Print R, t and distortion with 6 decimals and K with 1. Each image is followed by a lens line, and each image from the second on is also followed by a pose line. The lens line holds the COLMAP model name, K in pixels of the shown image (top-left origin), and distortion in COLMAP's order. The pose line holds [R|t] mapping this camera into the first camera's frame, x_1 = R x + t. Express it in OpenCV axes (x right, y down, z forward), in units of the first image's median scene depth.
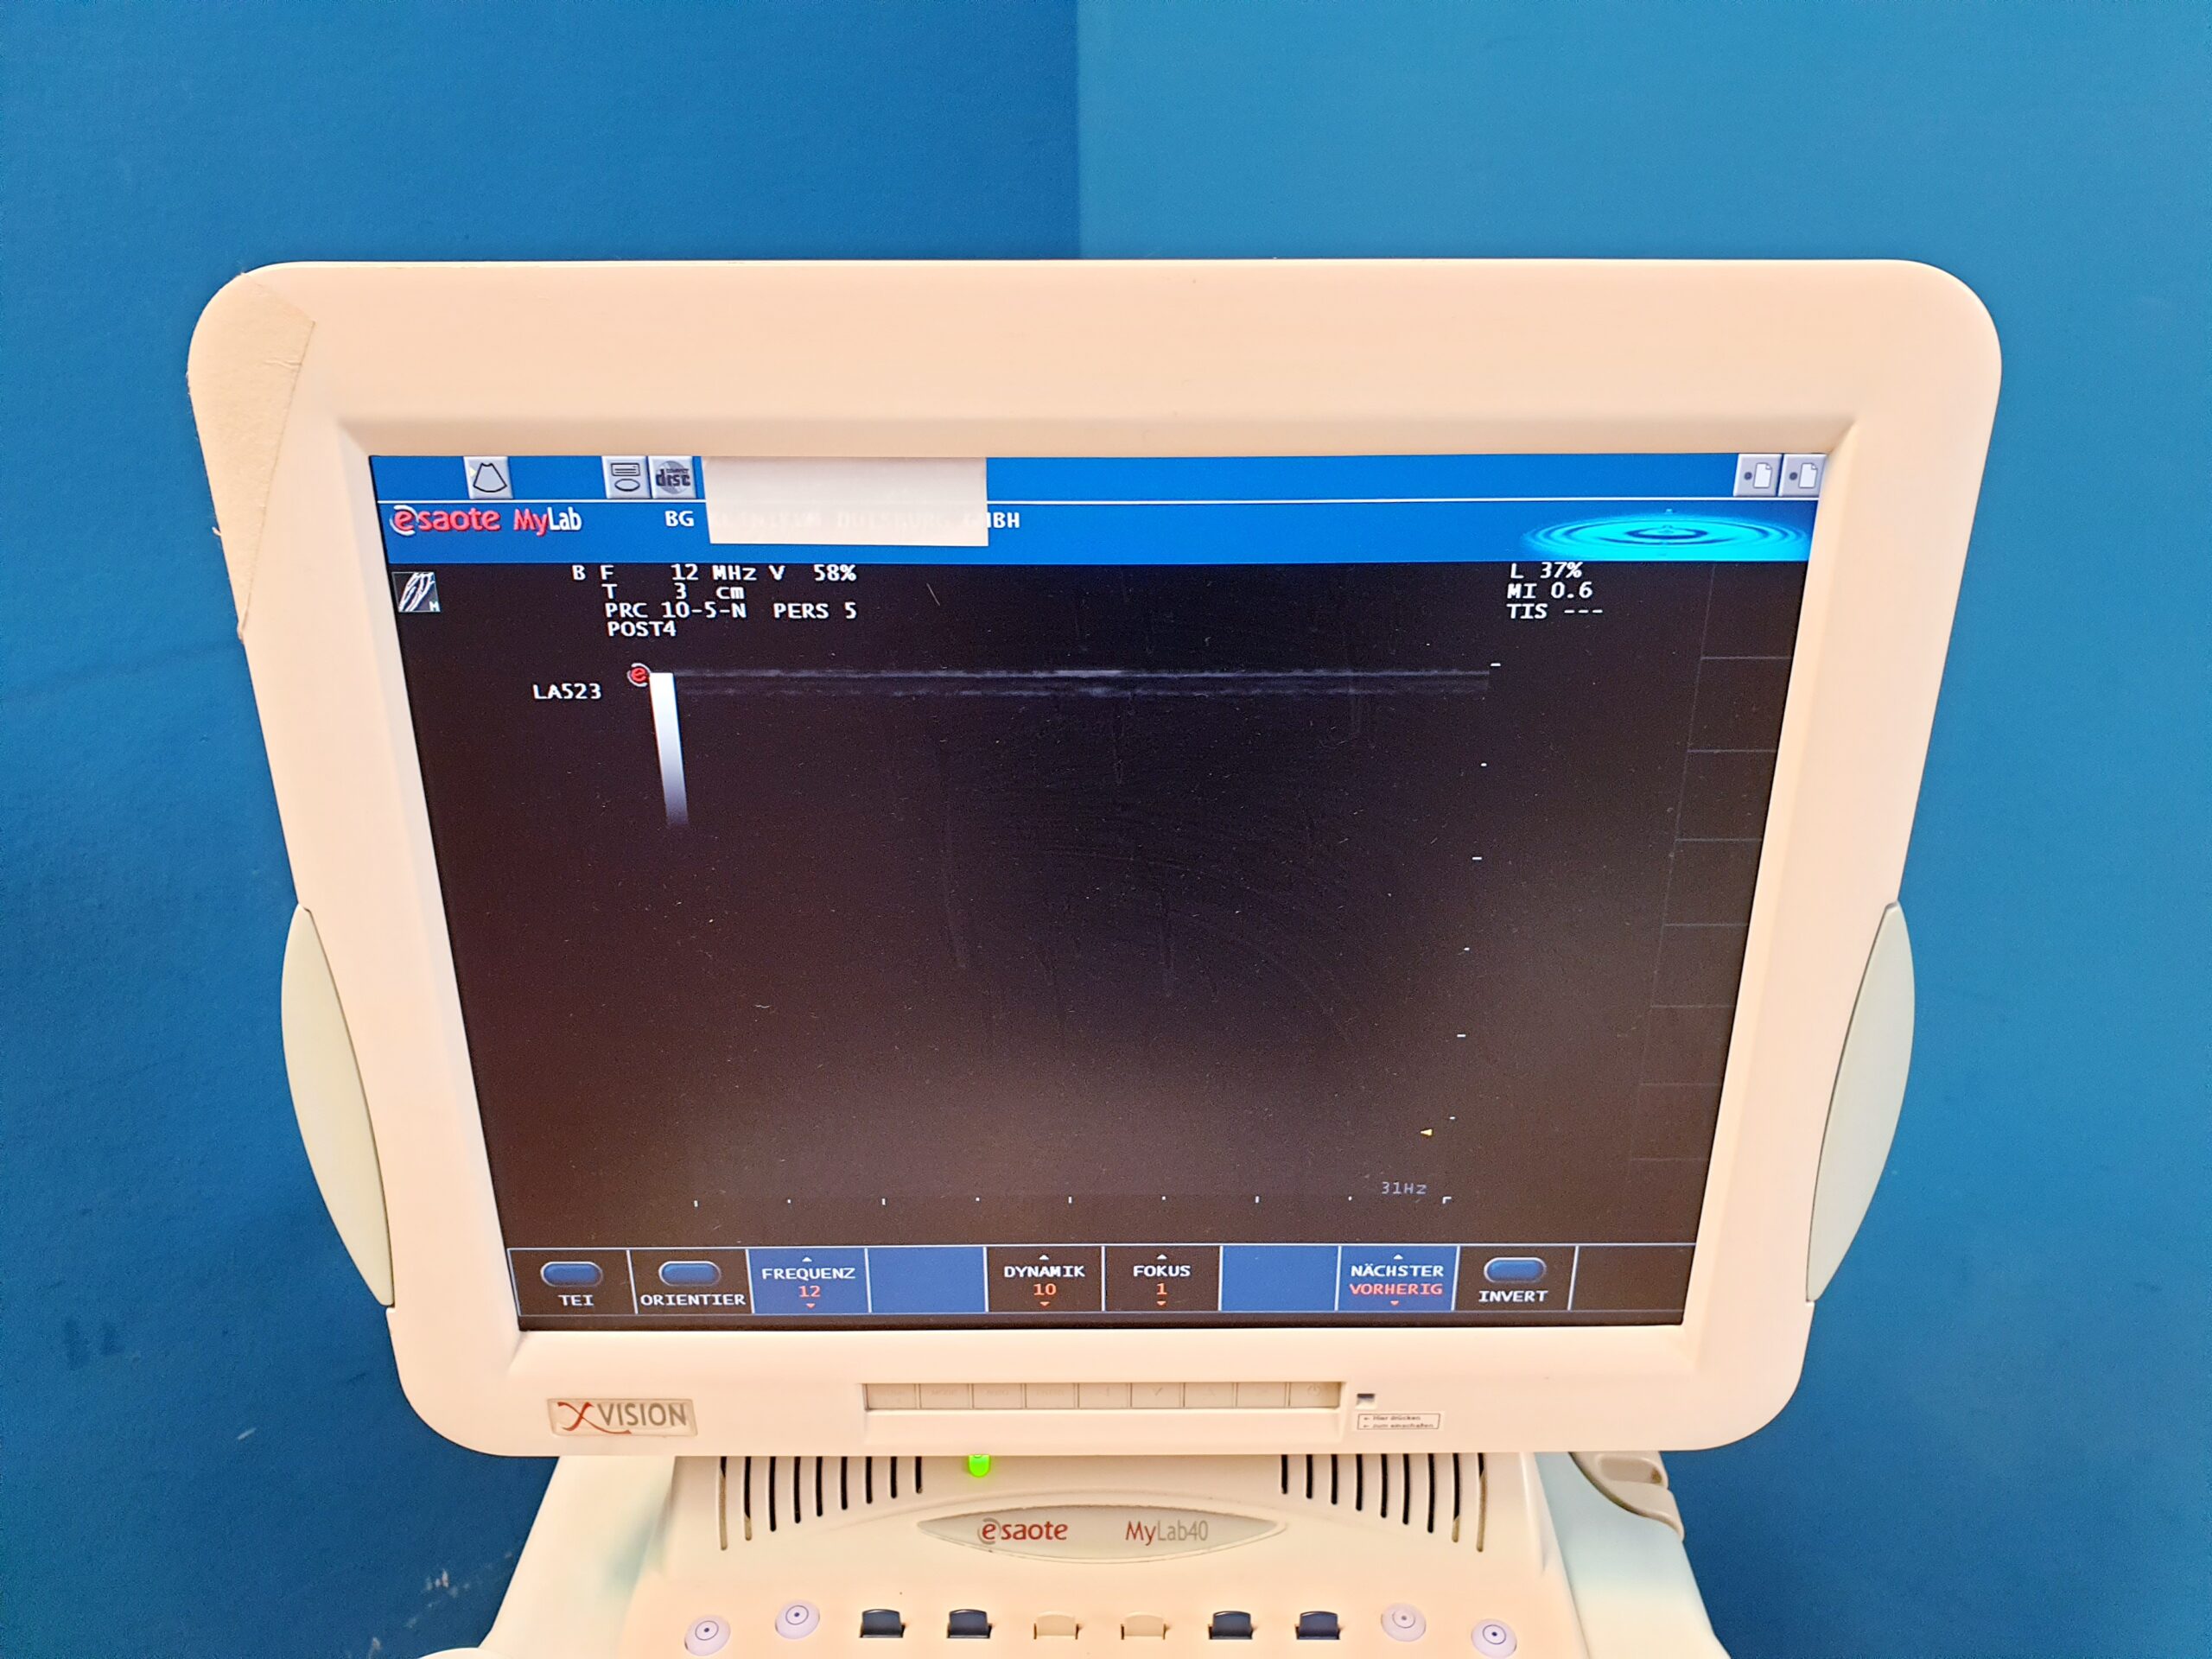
lens RADIAL K [[1685.1, 0, 1110.5], [0, 1685.1, 826.1], [0, 0, 1]] dist [0.034327, -0.008228]
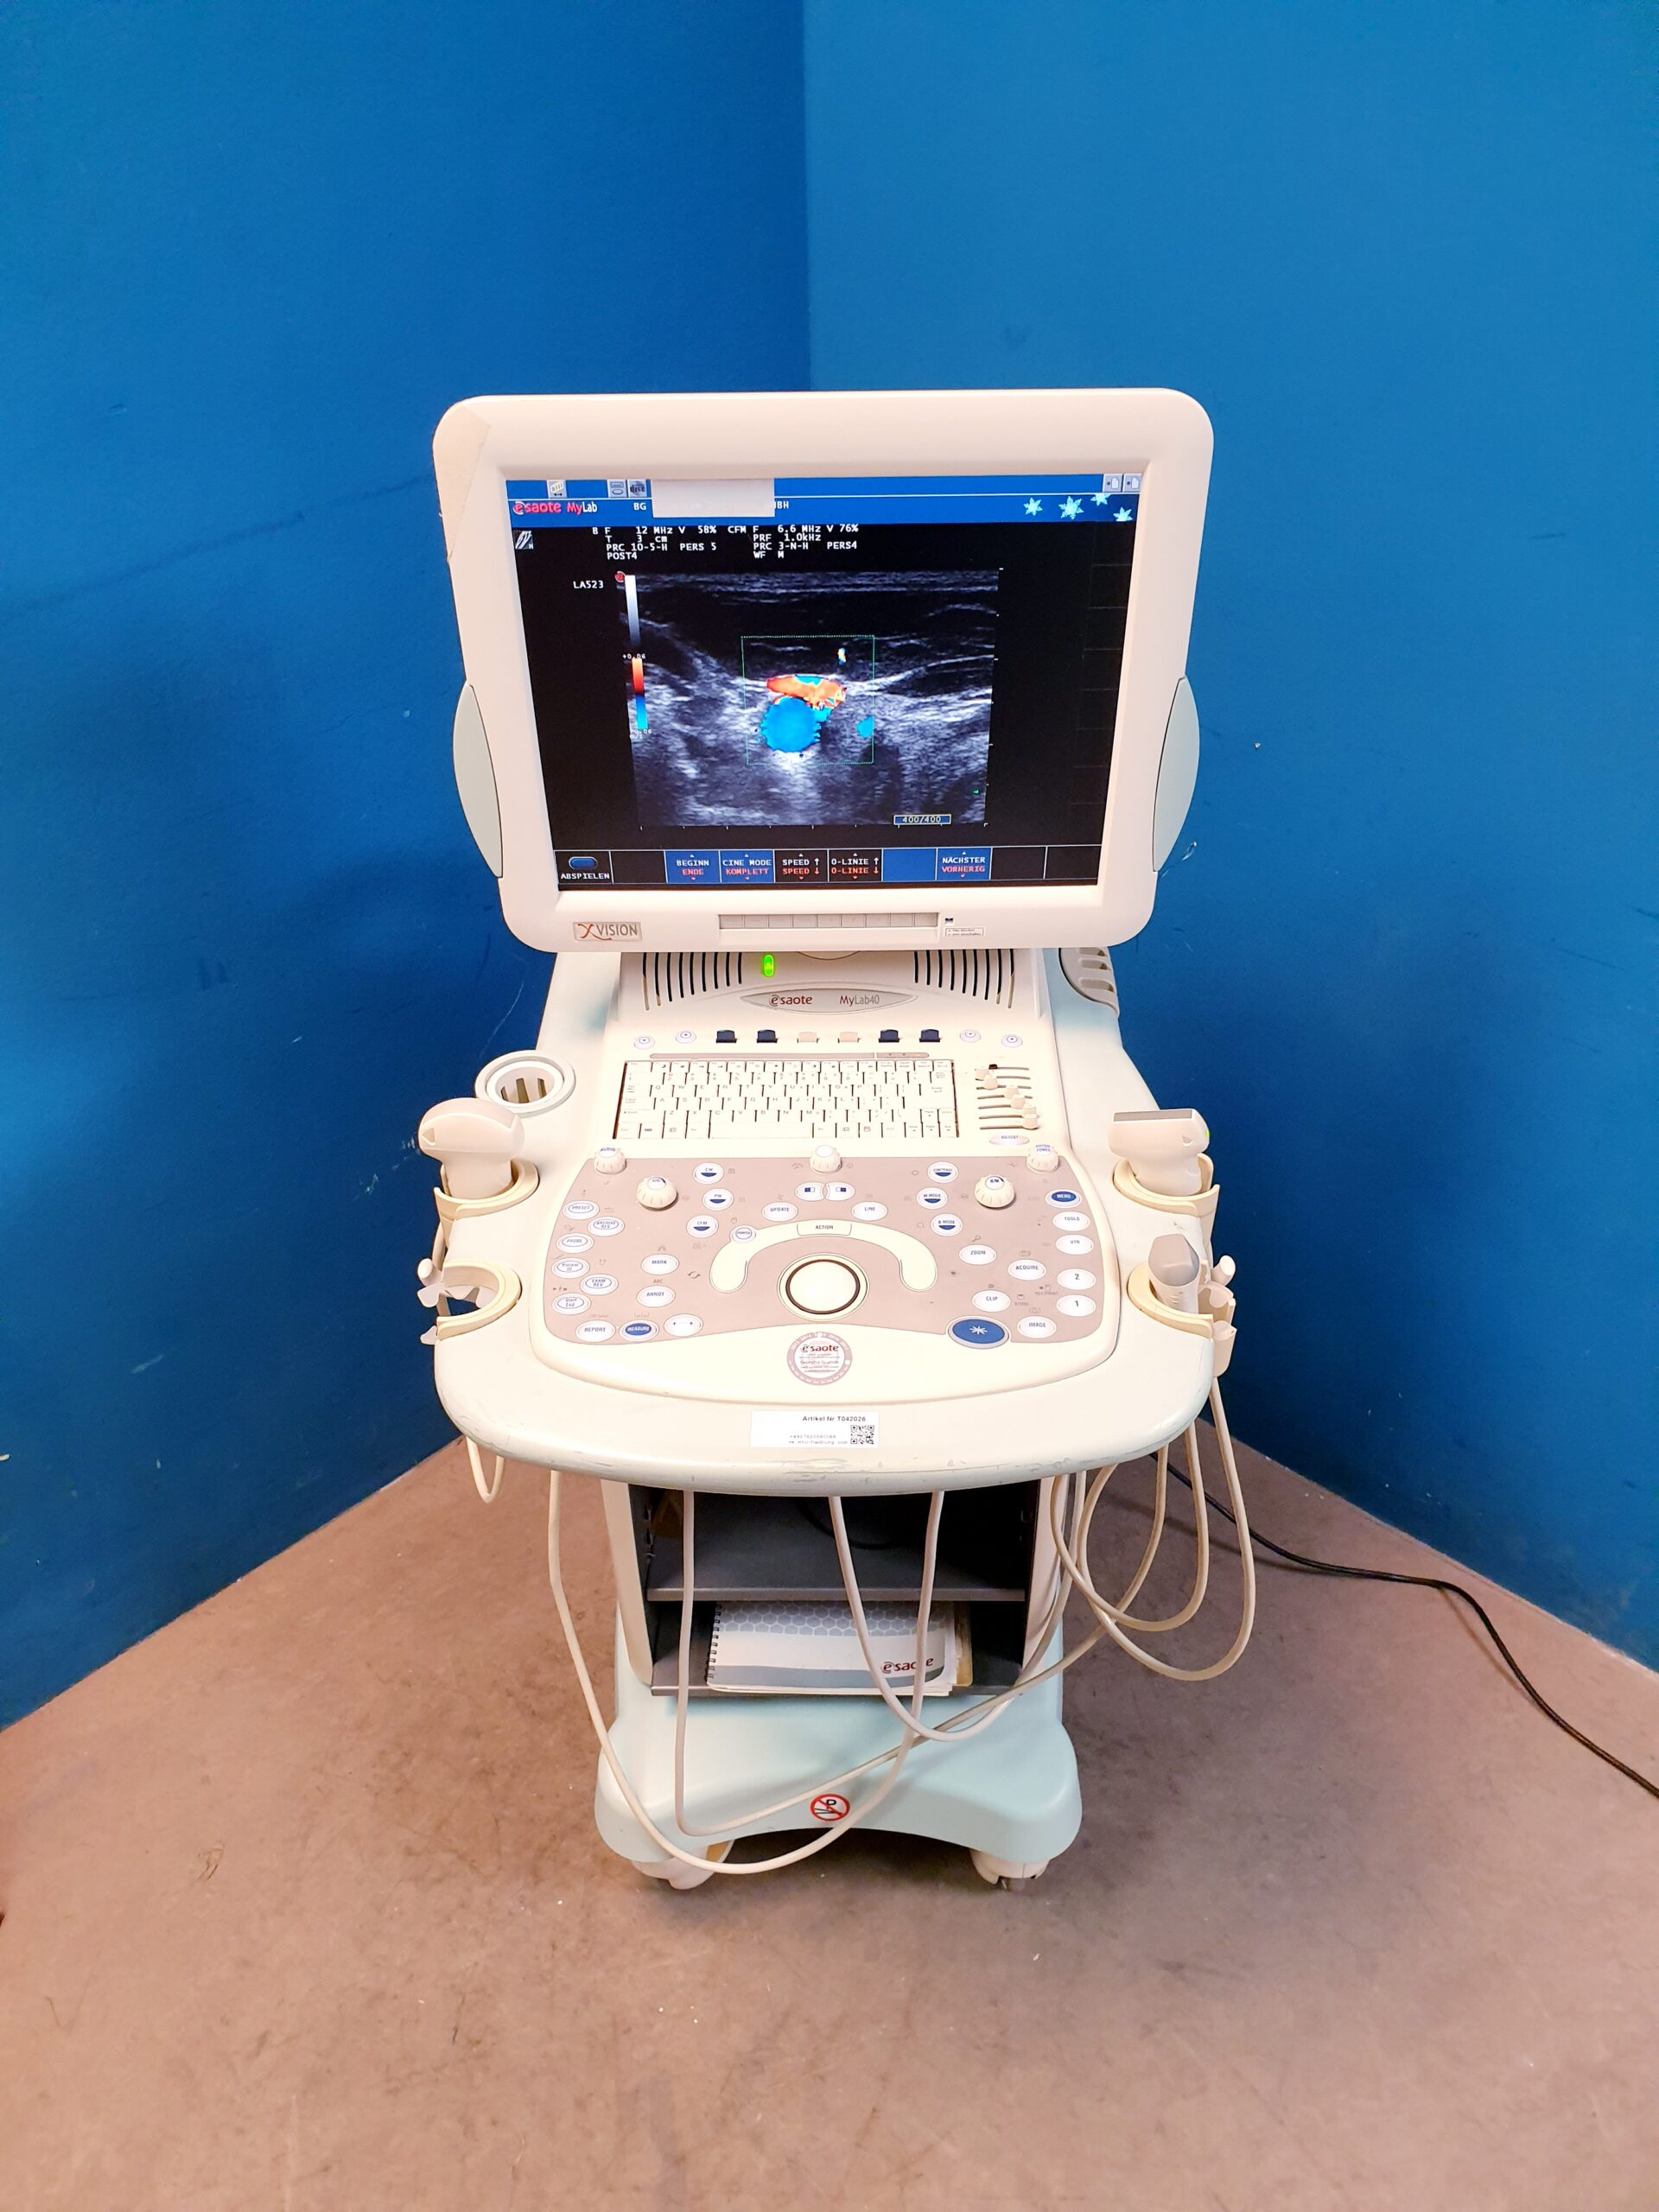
lens RADIAL K [[1685.1, 0, 825.8], [0, 1685.1, 1083.3], [0, 0, 1]] dist [0.034327, -0.008228]
pose [[0.999969, -0.005644, -0.005500, 0.003188], [0.006830, 0.968876, 0.247451, 0.007474], [0.003932, -0.247480, 0.968885, -1.186515]]
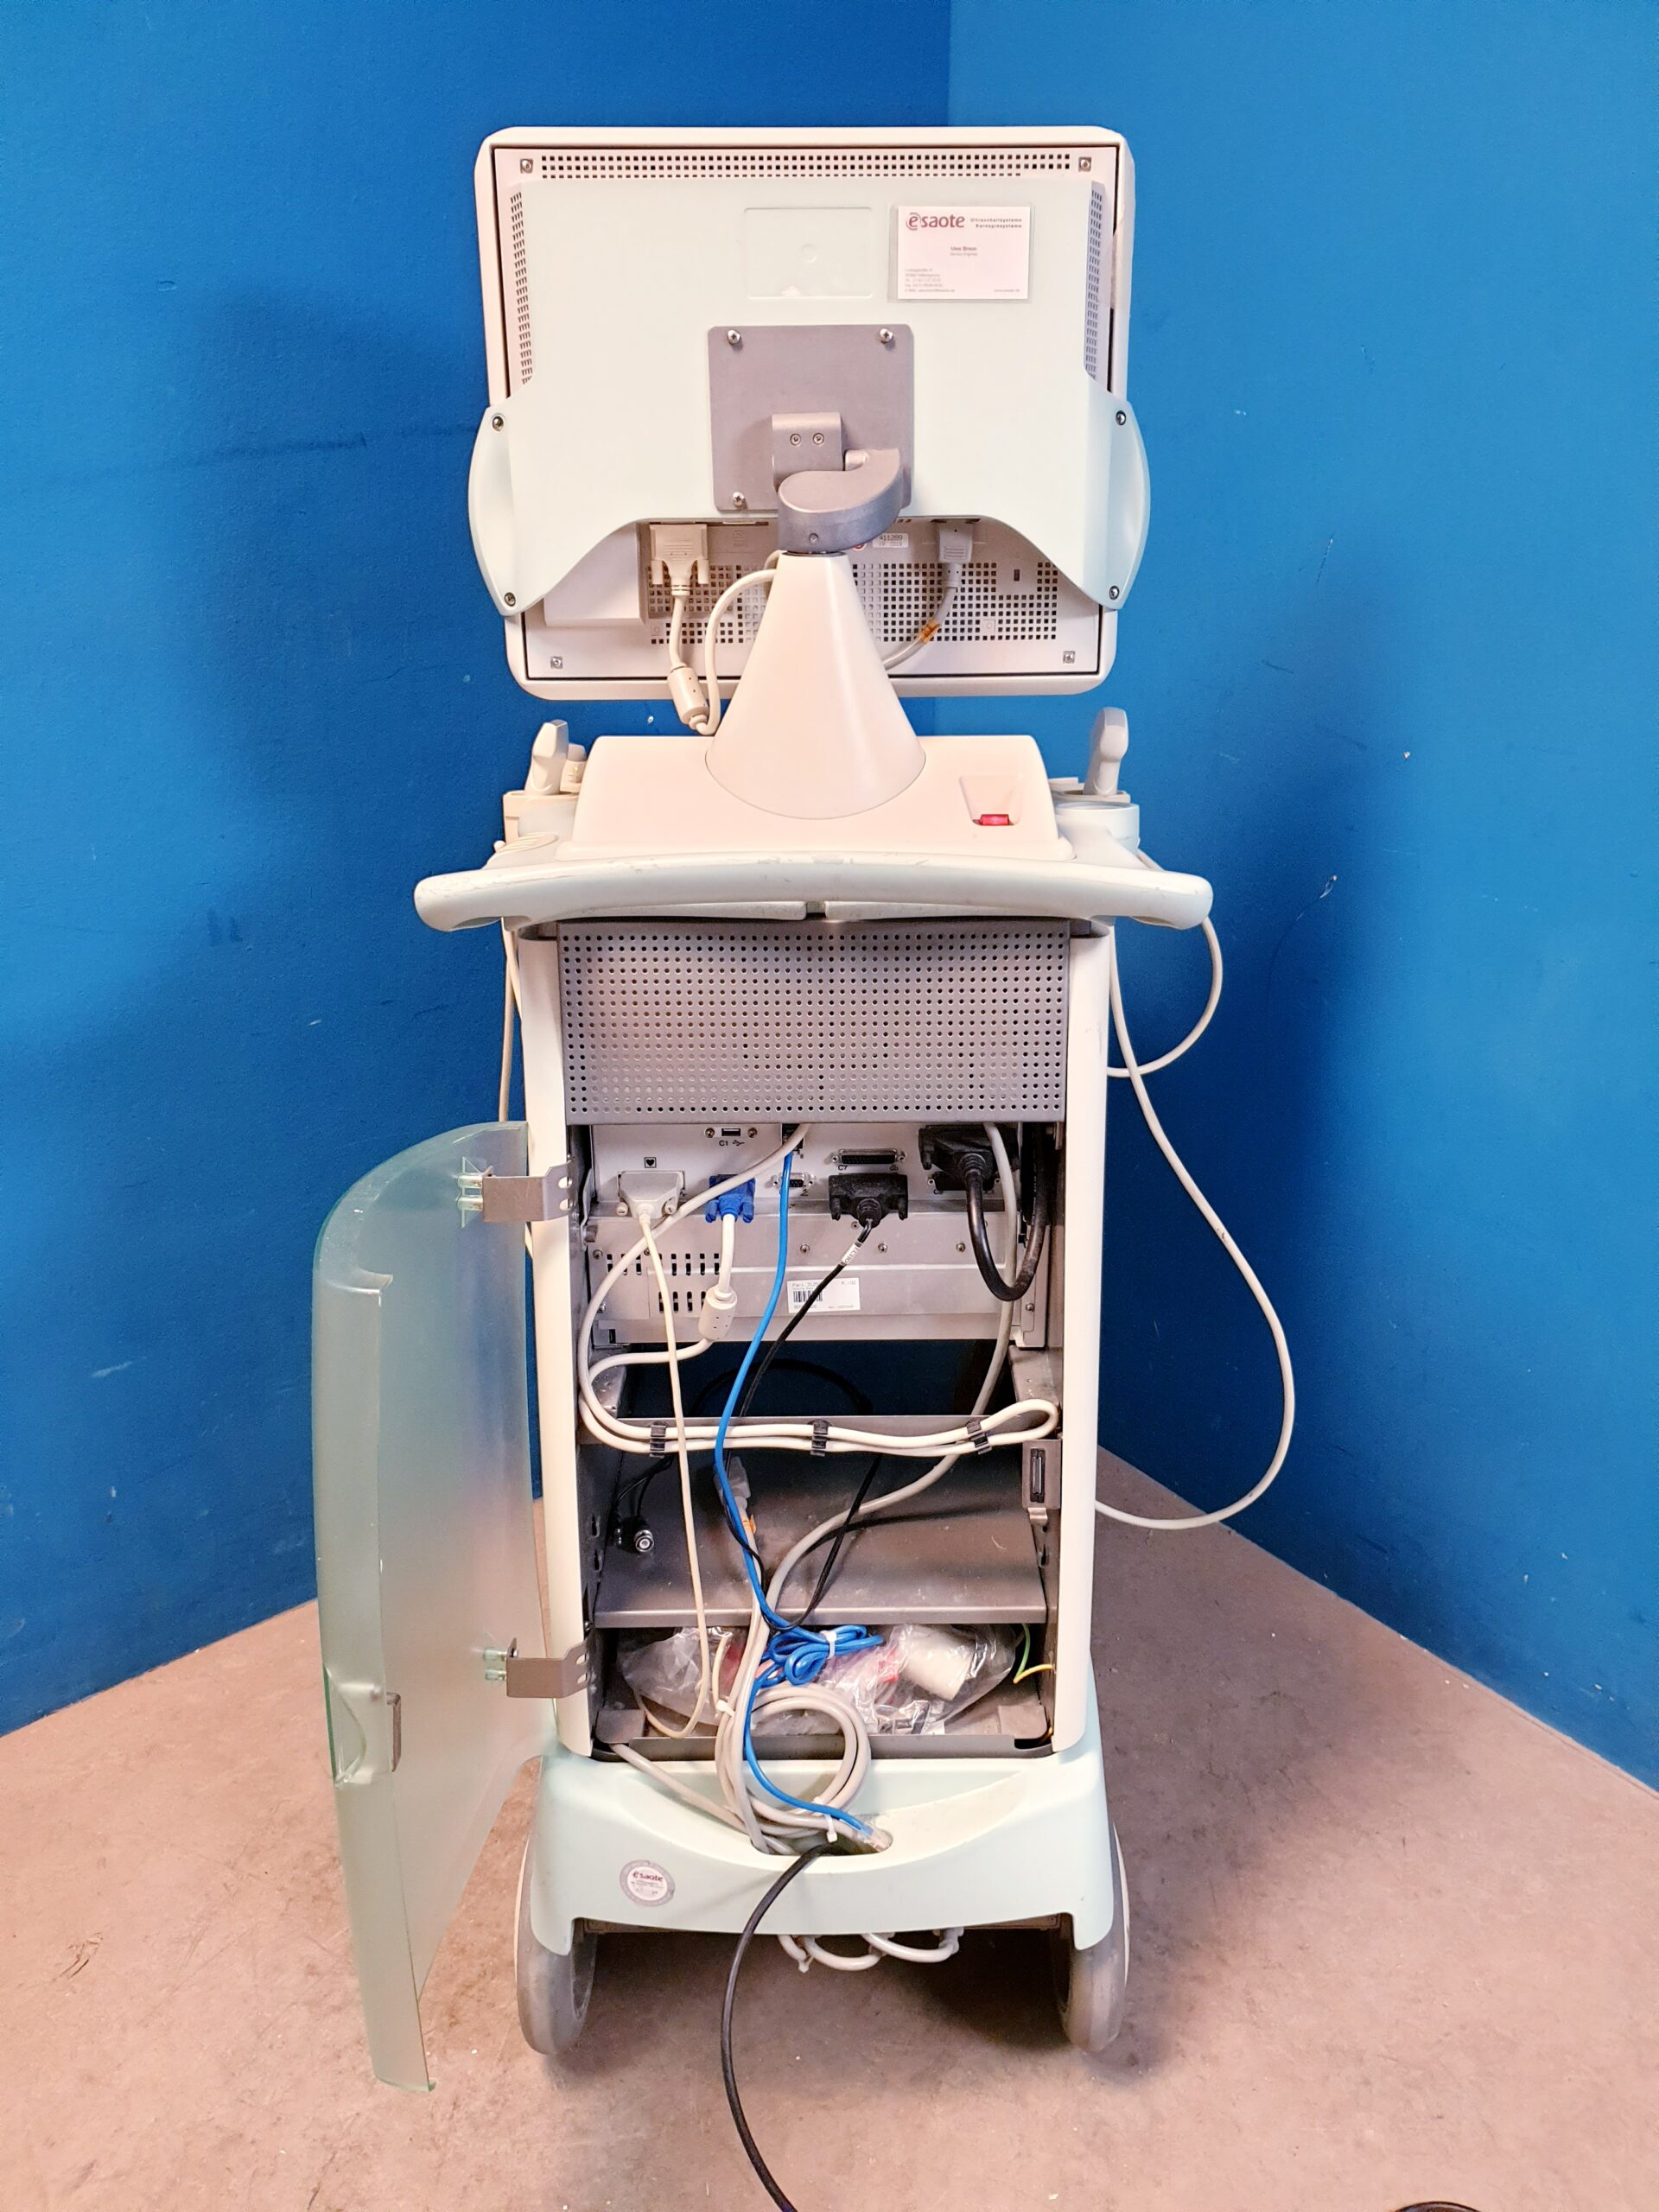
lens RADIAL K [[1685.1, 0, 854.4], [0, 1685.1, 1118.7], [0, 0, 1]] dist [0.034327, -0.008228]
pose [[0.992507, 0.059876, -0.106508, 0.244911], [-0.048292, 0.992955, 0.108201, 0.549203], [0.112236, -0.102247, 0.988407, -0.847296]]
